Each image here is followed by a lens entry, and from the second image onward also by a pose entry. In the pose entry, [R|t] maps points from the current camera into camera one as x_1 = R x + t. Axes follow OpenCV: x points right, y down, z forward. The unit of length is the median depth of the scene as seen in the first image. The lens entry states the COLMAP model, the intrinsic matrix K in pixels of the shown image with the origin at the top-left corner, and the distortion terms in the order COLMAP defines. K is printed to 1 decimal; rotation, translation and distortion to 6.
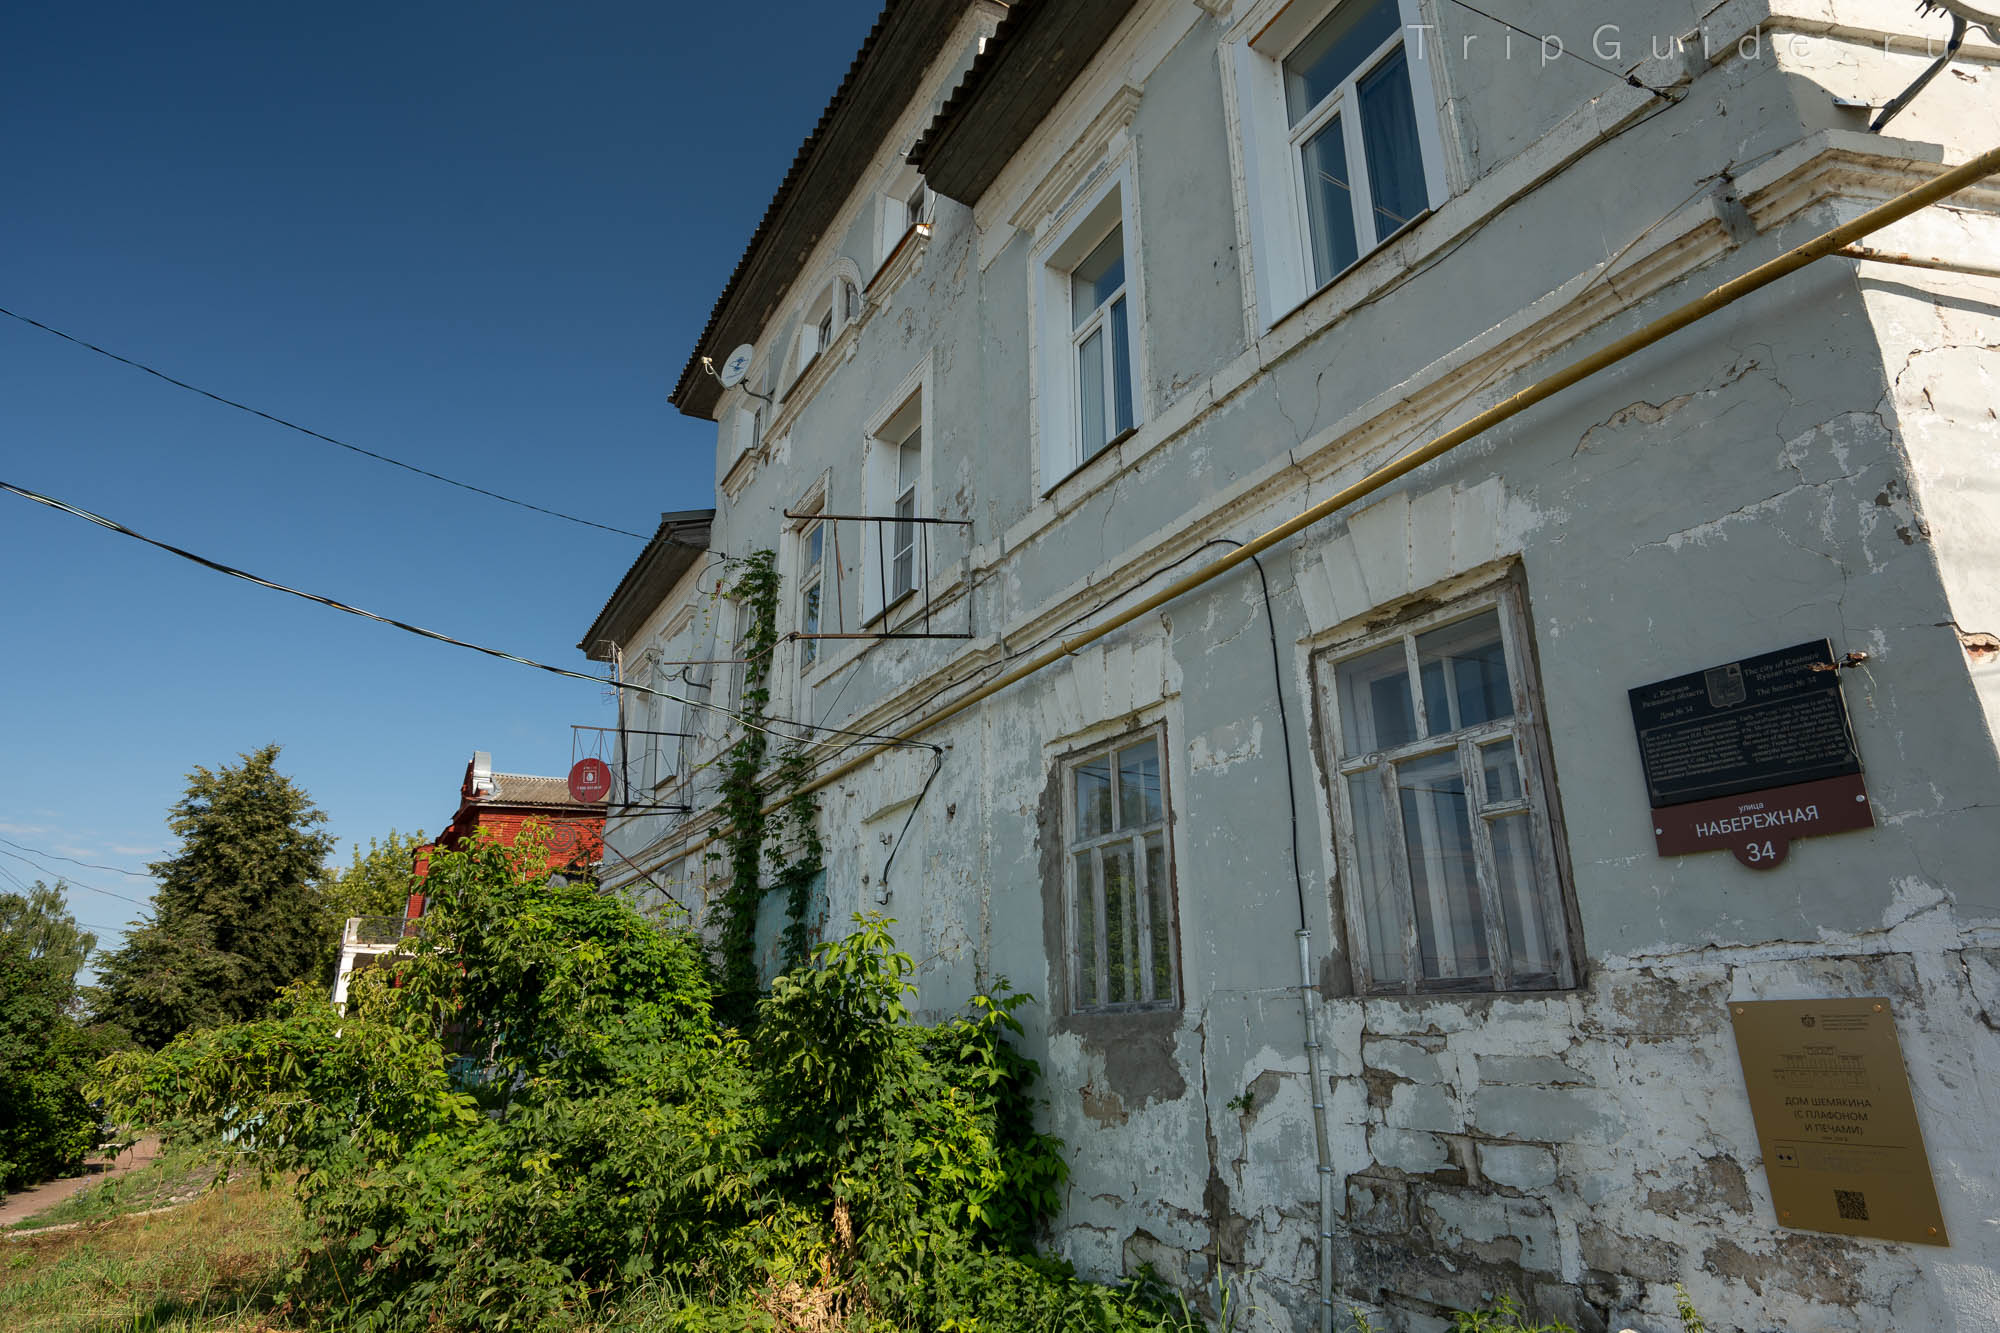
lens RADIAL K [[1136.1, 0, 993.7], [0, 1136.1, 665.9], [0, 0, 1]] dist [0.005269, 0.000765]
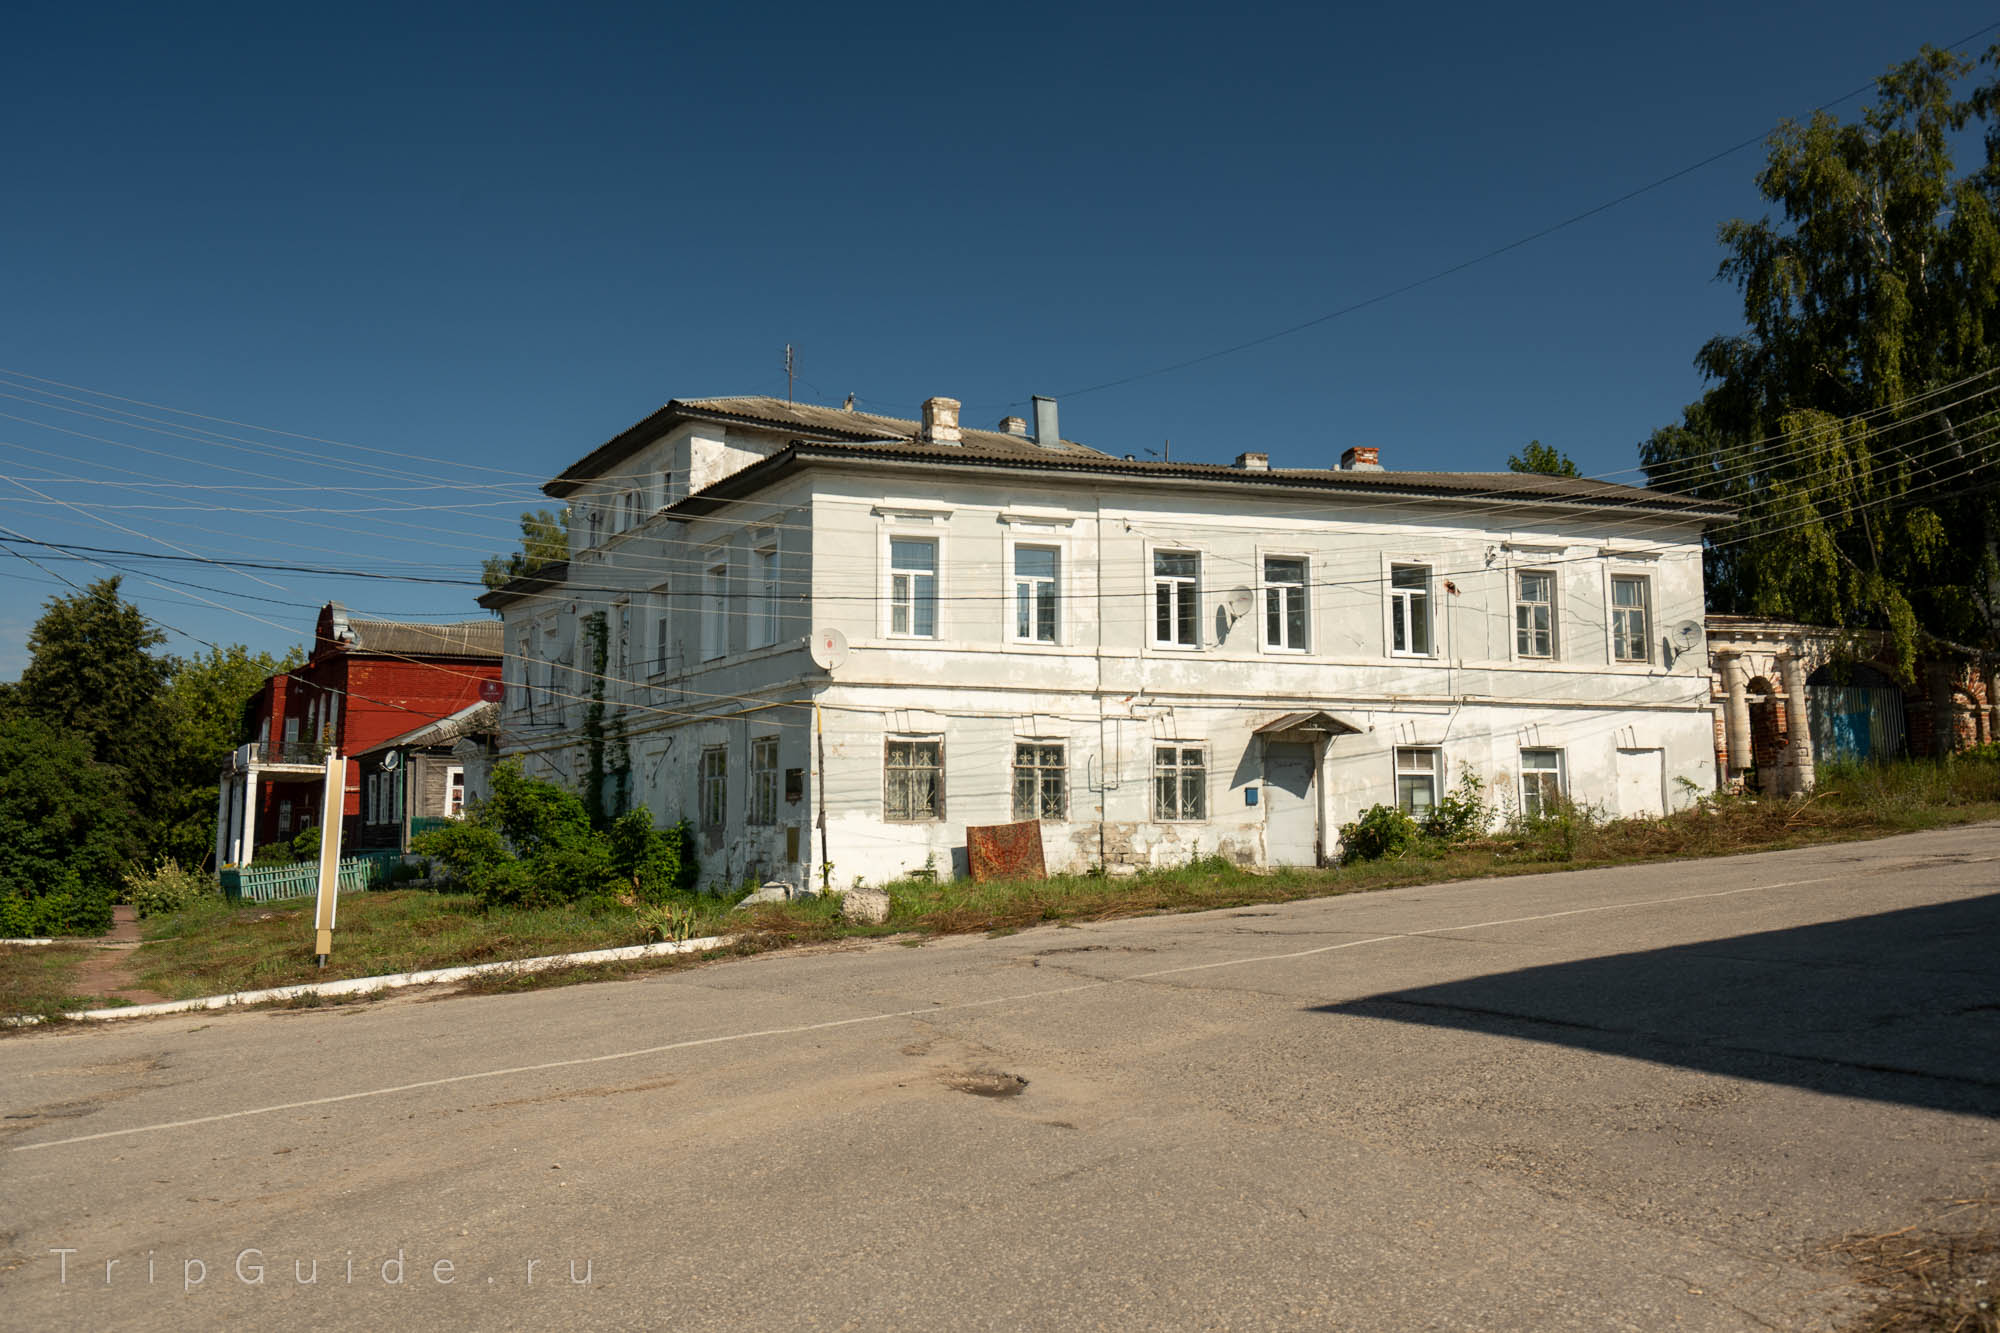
lens RADIAL K [[1429.7, 0, 999.7], [0, 1429.7, 664.6], [0, 0, 1]] dist [-0.005201, -0.000847]
pose [[0.994890, 0.015741, 0.099732, 0.339762], [-0.034610, 0.981093, 0.190415, -0.674524], [-0.094849, -0.192893, 0.976625, -2.102050]]
